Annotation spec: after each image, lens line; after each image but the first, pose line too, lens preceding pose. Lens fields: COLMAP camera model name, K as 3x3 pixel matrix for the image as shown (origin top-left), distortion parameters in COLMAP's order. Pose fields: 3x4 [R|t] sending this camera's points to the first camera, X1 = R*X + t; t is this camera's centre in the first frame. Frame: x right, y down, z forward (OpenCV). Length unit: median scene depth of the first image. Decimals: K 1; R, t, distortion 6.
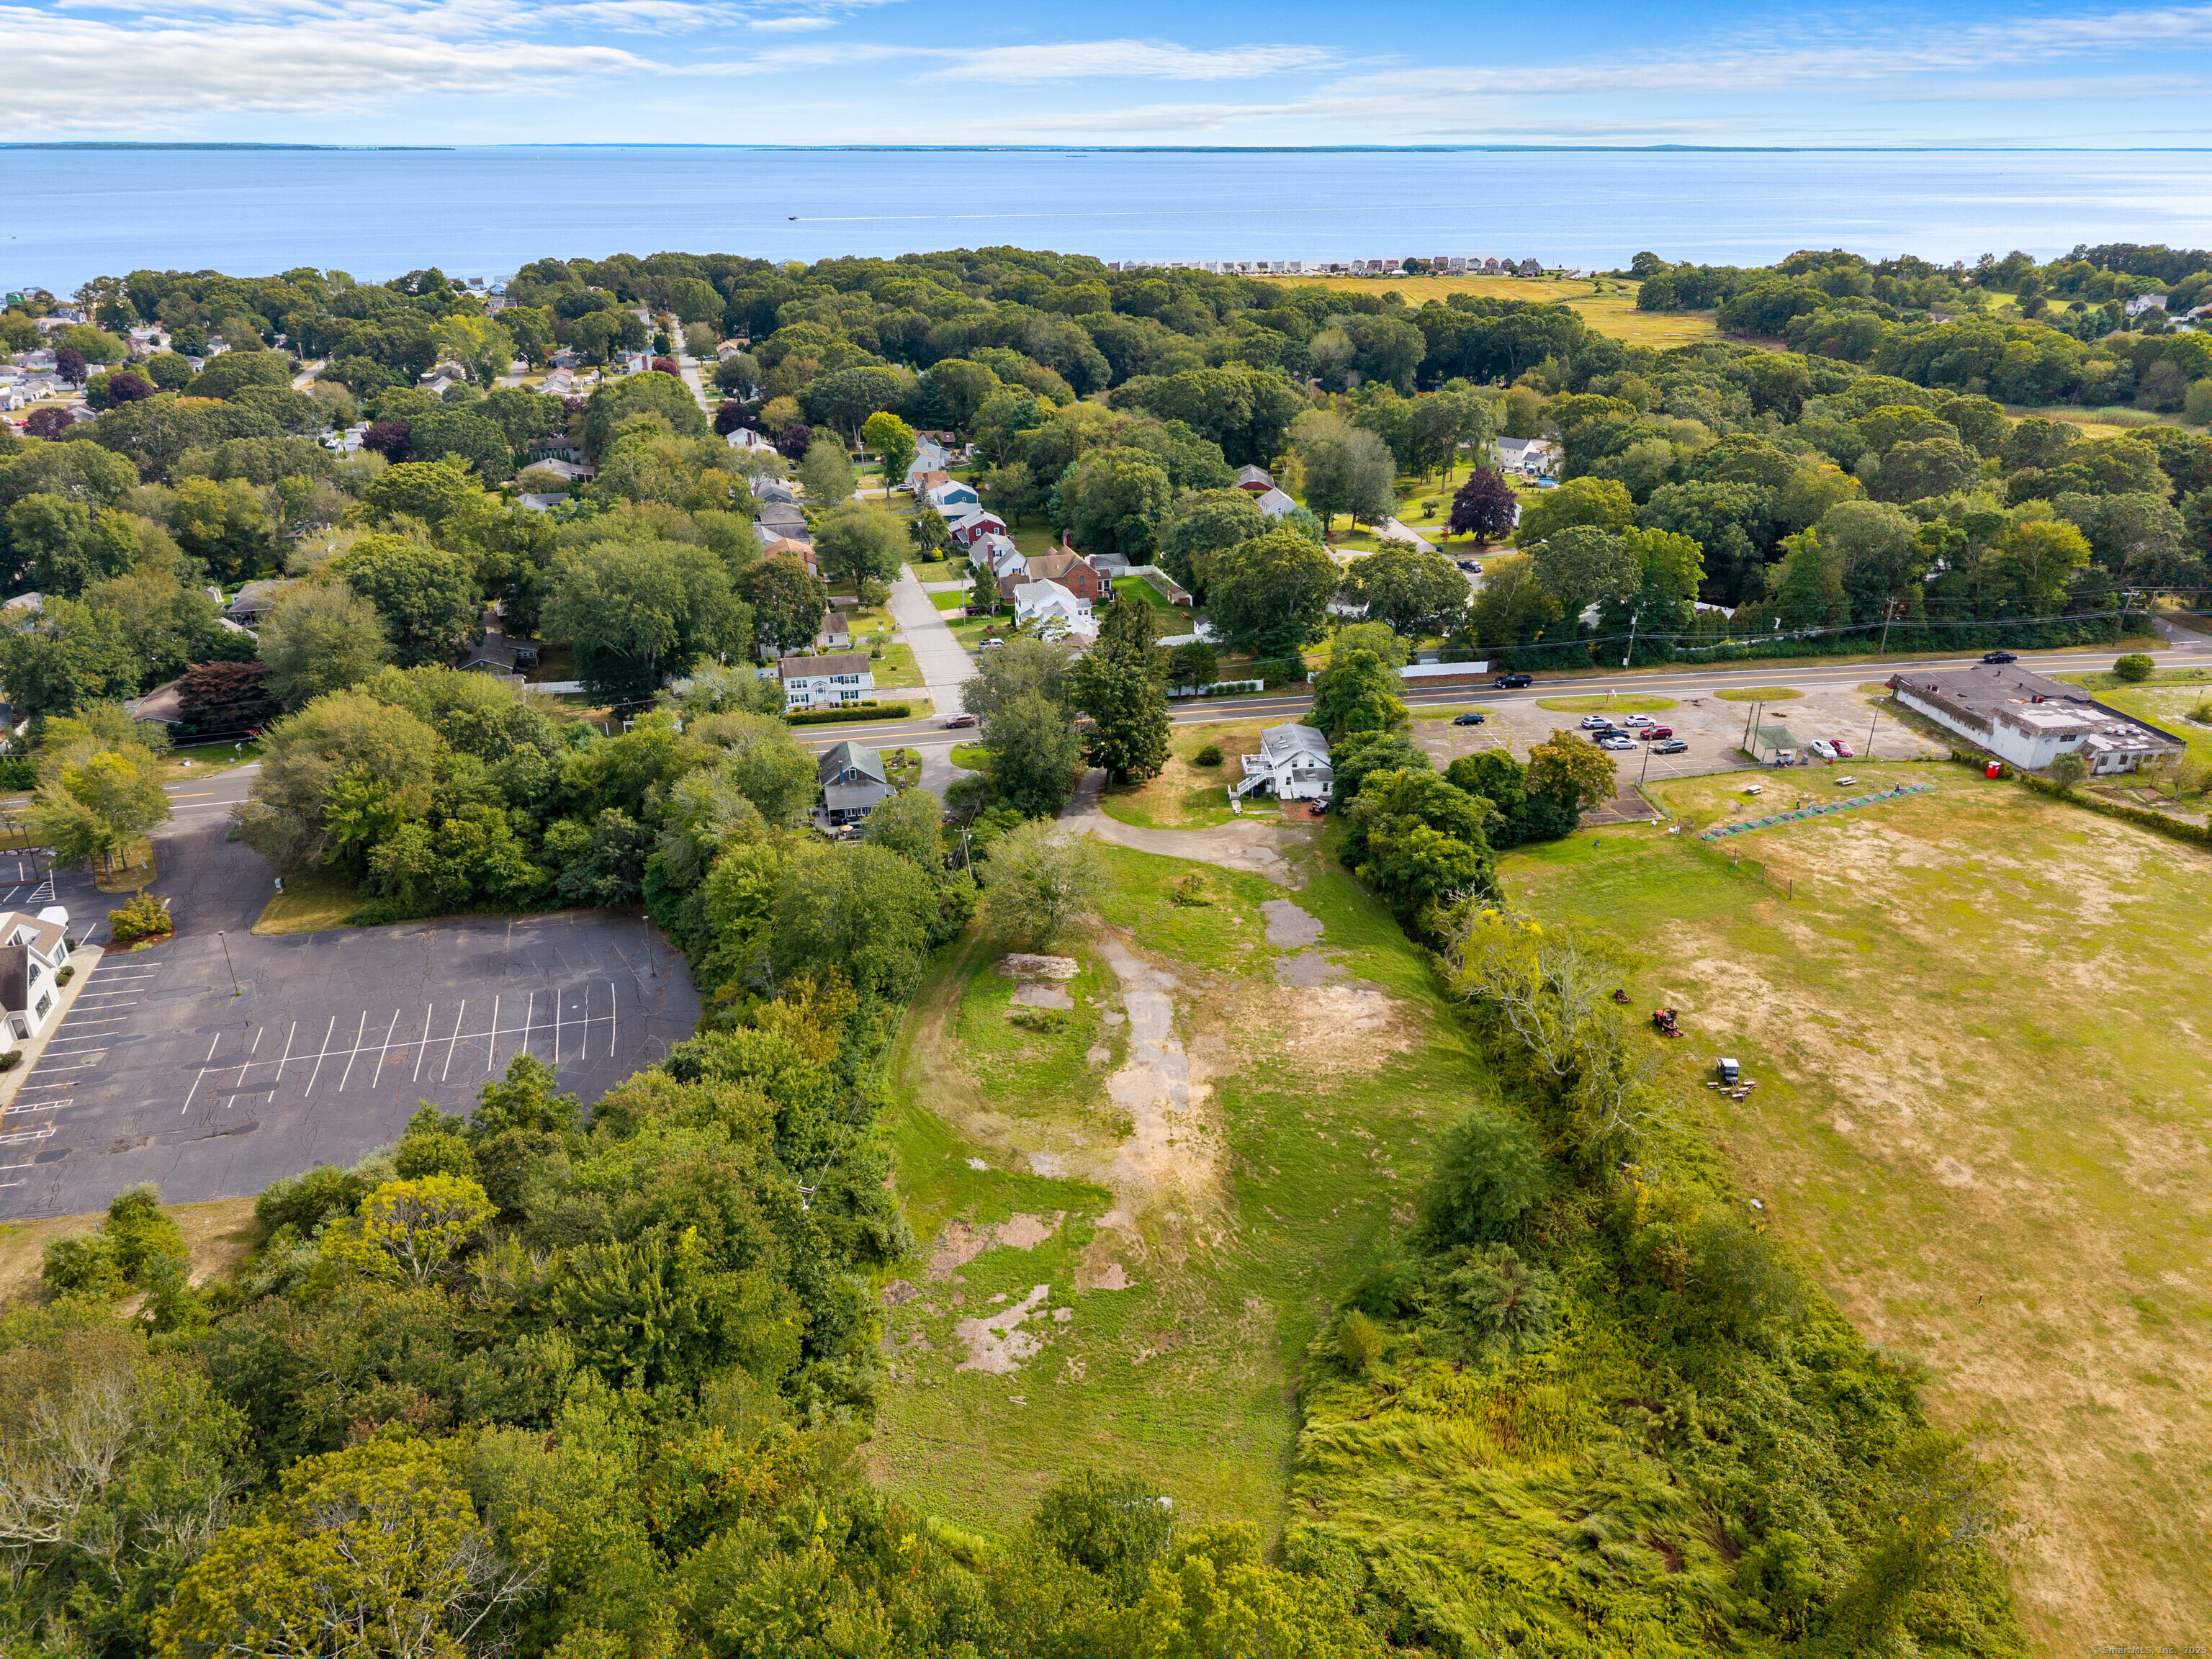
lens RADIAL K [[1477.6, 0, 1106.0], [0, 1477.6, 829.5], [0, 0, 1]] dist [0.026266, -0.025406]
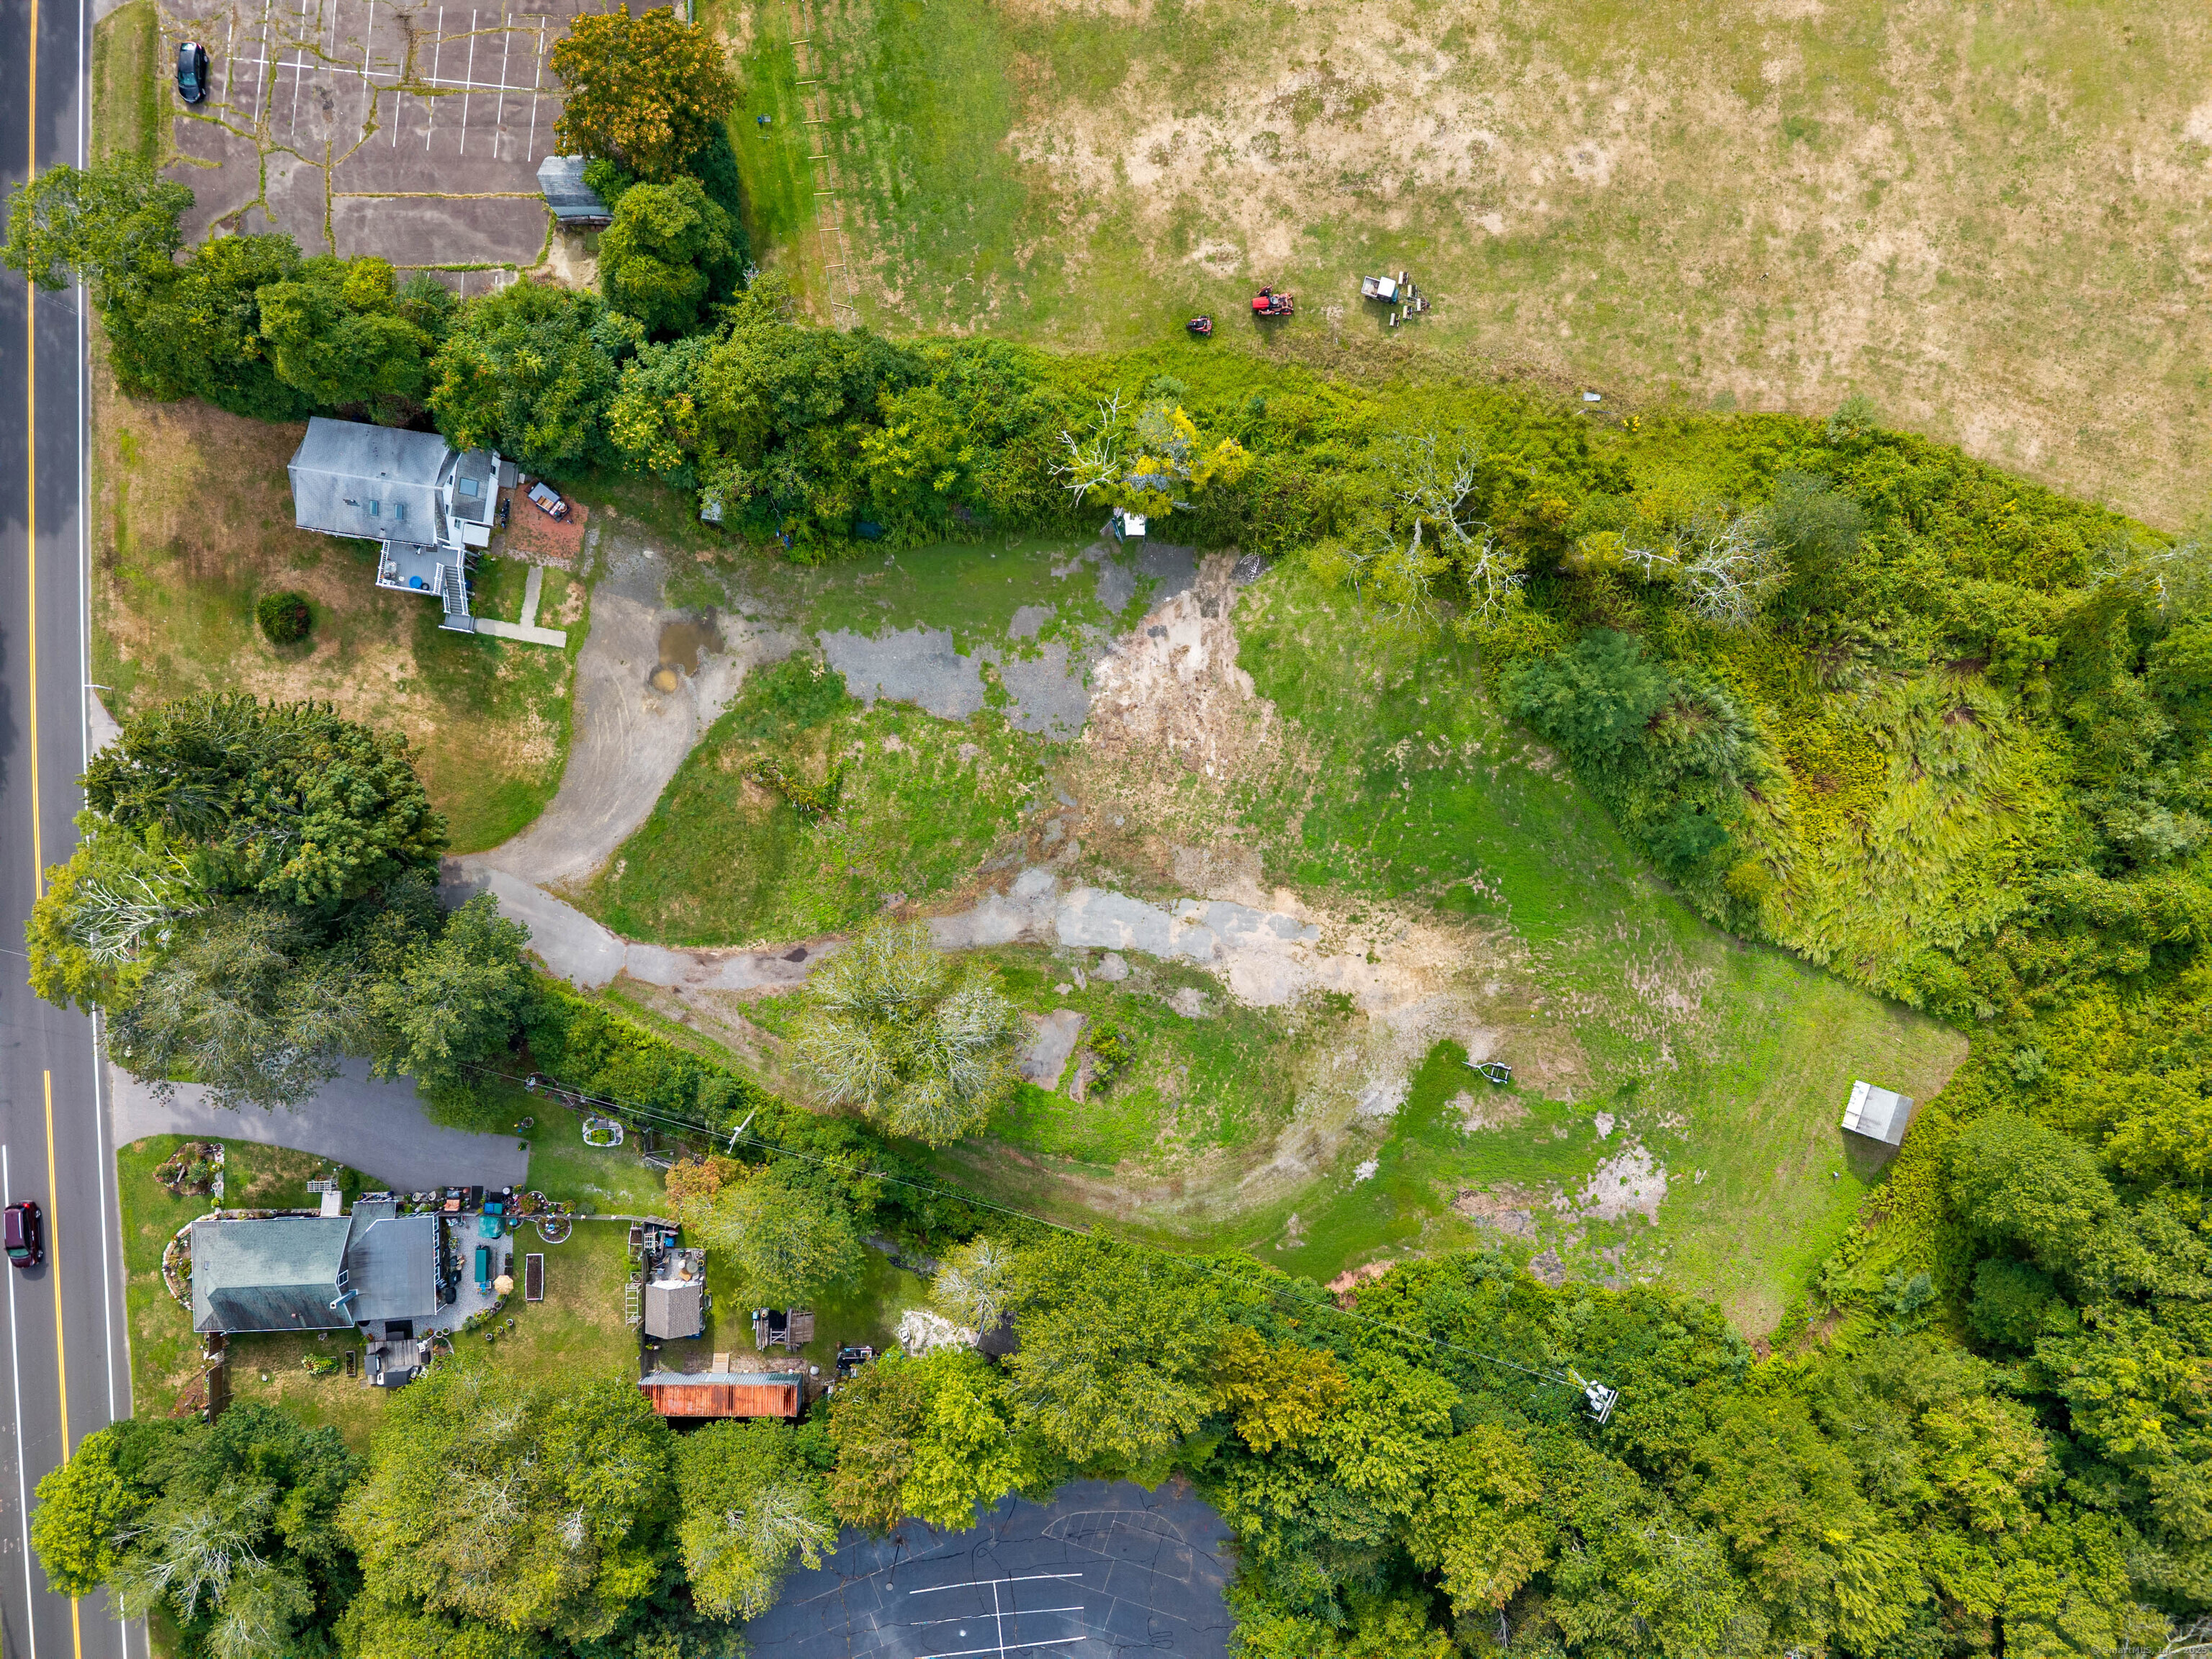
lens RADIAL K [[1477.6, 0, 1106.0], [0, 1477.6, 829.5], [0, 0, 1]] dist [0.026266, -0.025406]
pose [[0.203718, -0.979000, -0.007594, 0.062396], [0.400474, 0.076251, 0.913130, -0.455471], [-0.893375, -0.189062, 0.407598, 0.509115]]
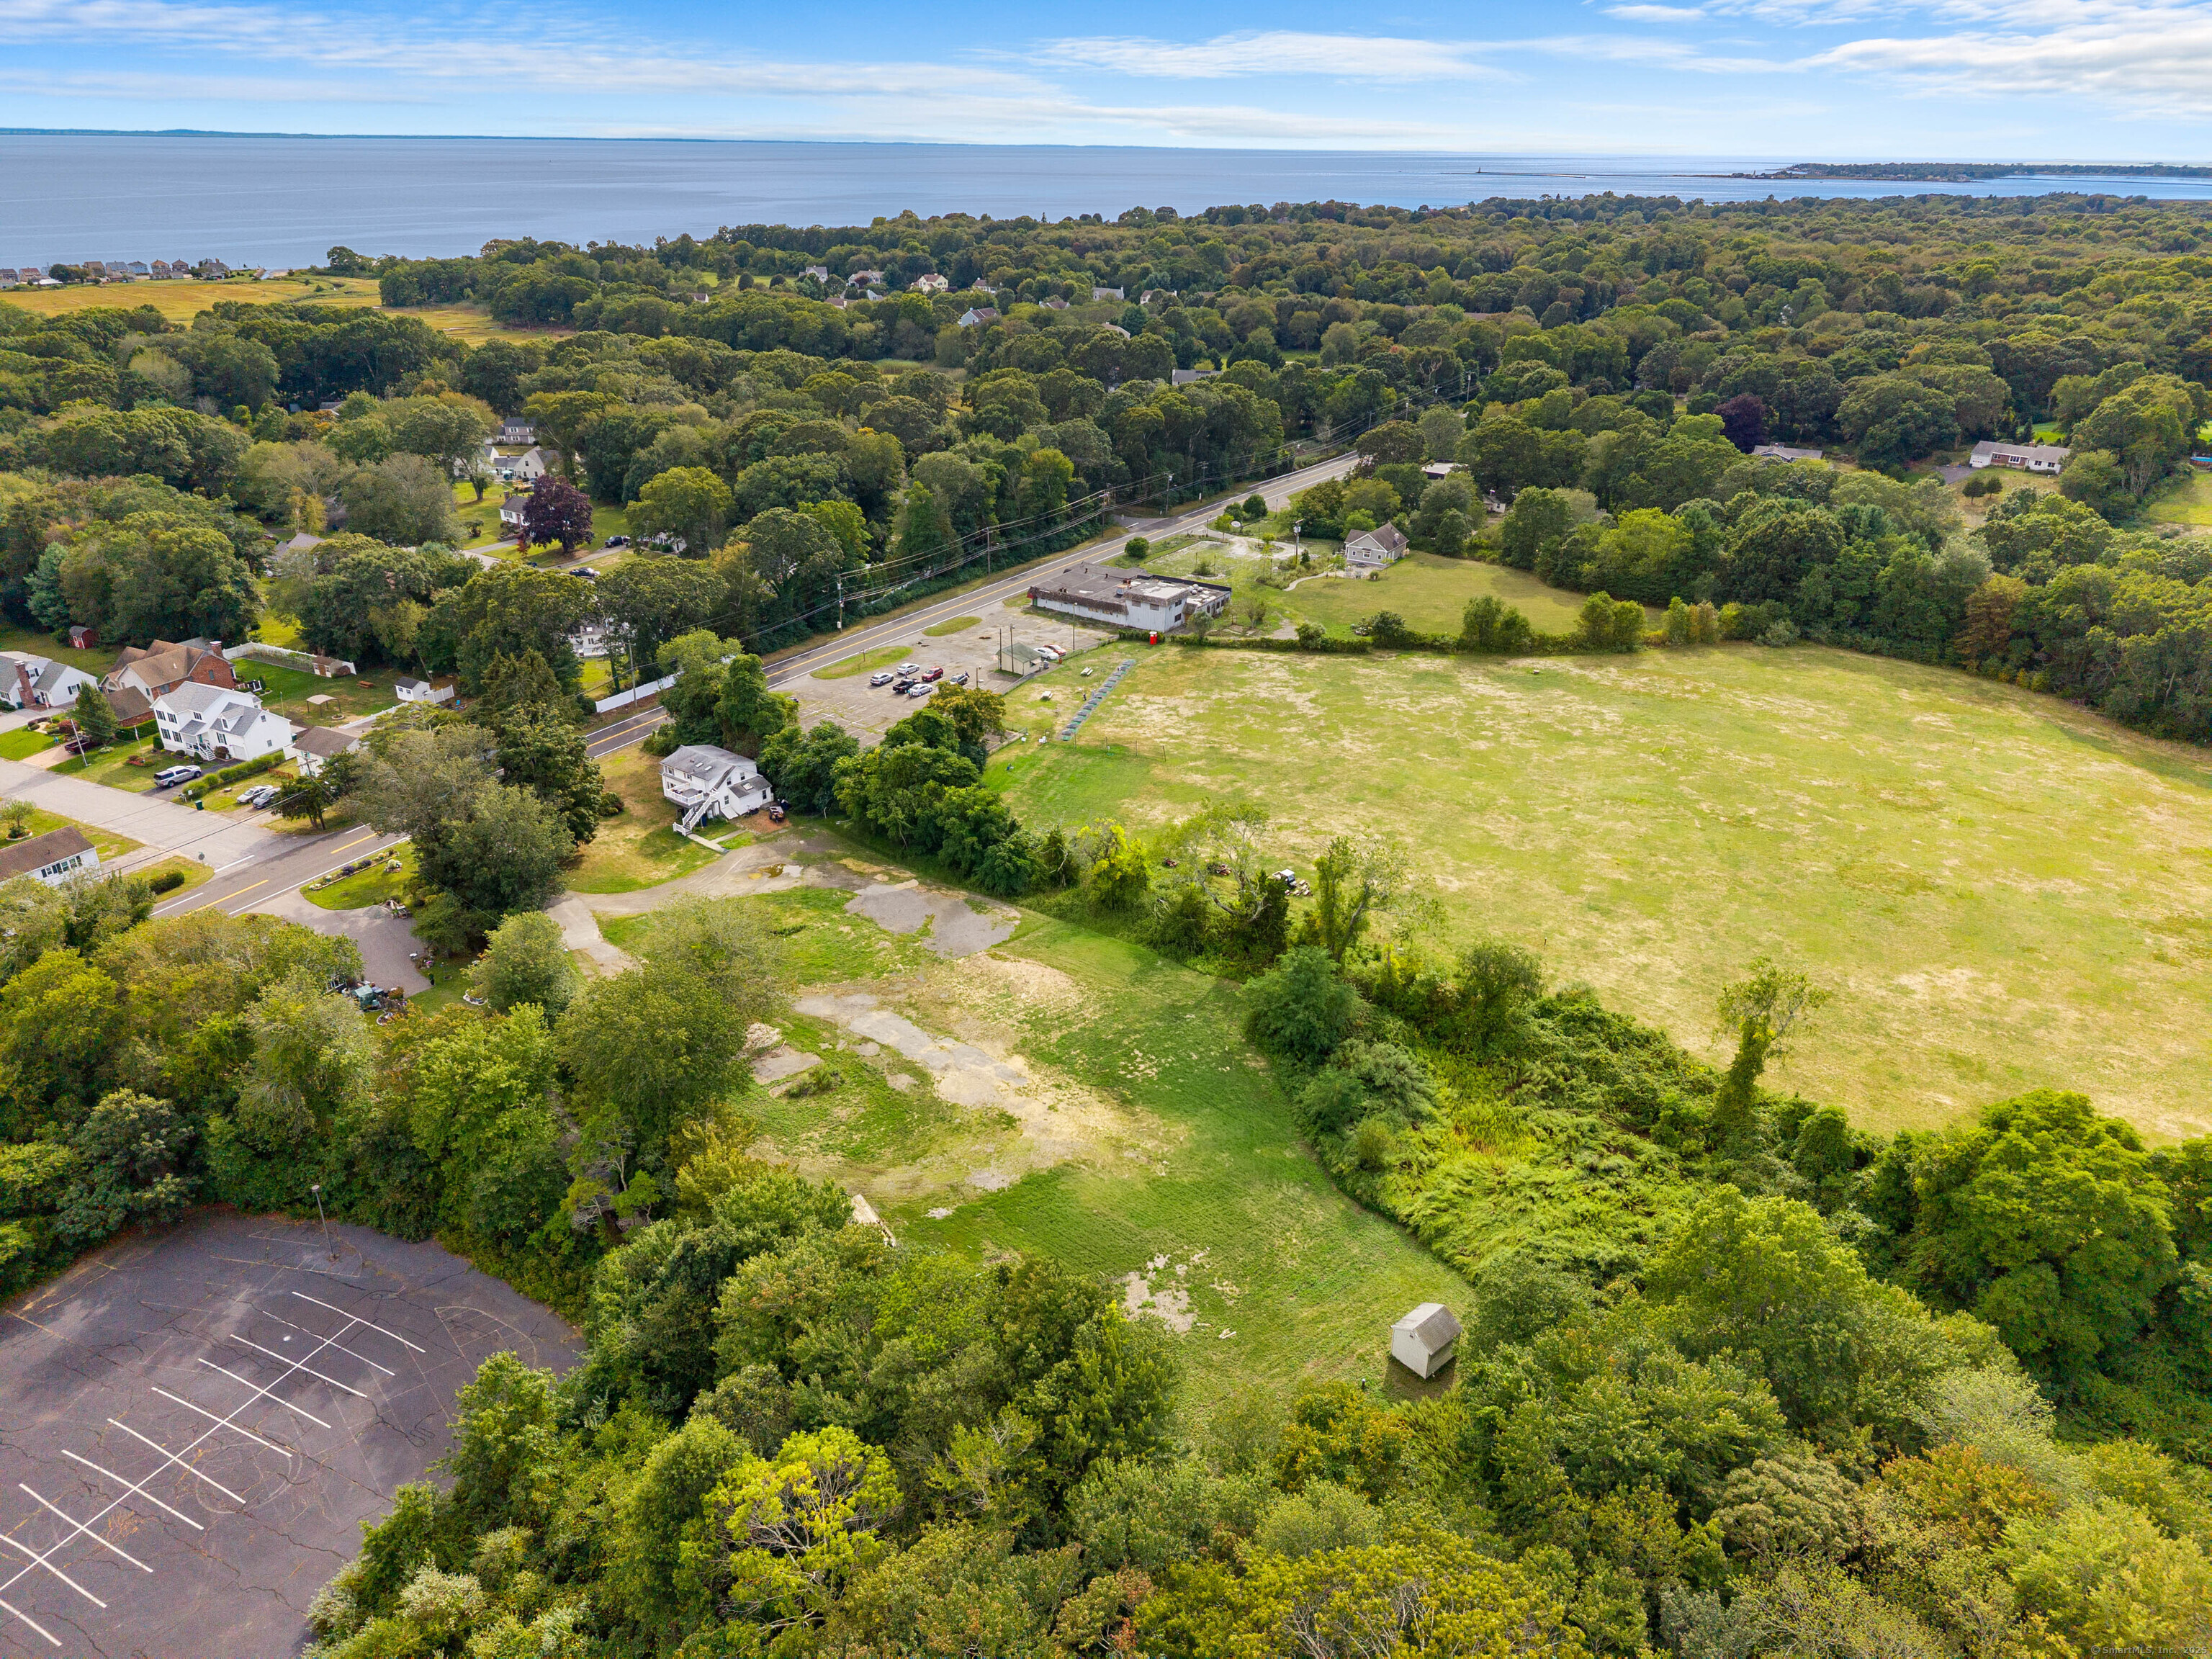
lens RADIAL K [[1477.6, 0, 1106.0], [0, 1477.6, 829.5], [0, 0, 1]] dist [0.026266, -0.025406]
pose [[0.667812, -0.307309, 0.677930, -0.379413], [0.302357, 0.944261, 0.130194, -0.066530], [-0.680153, 0.118032, 0.723506, 0.119398]]
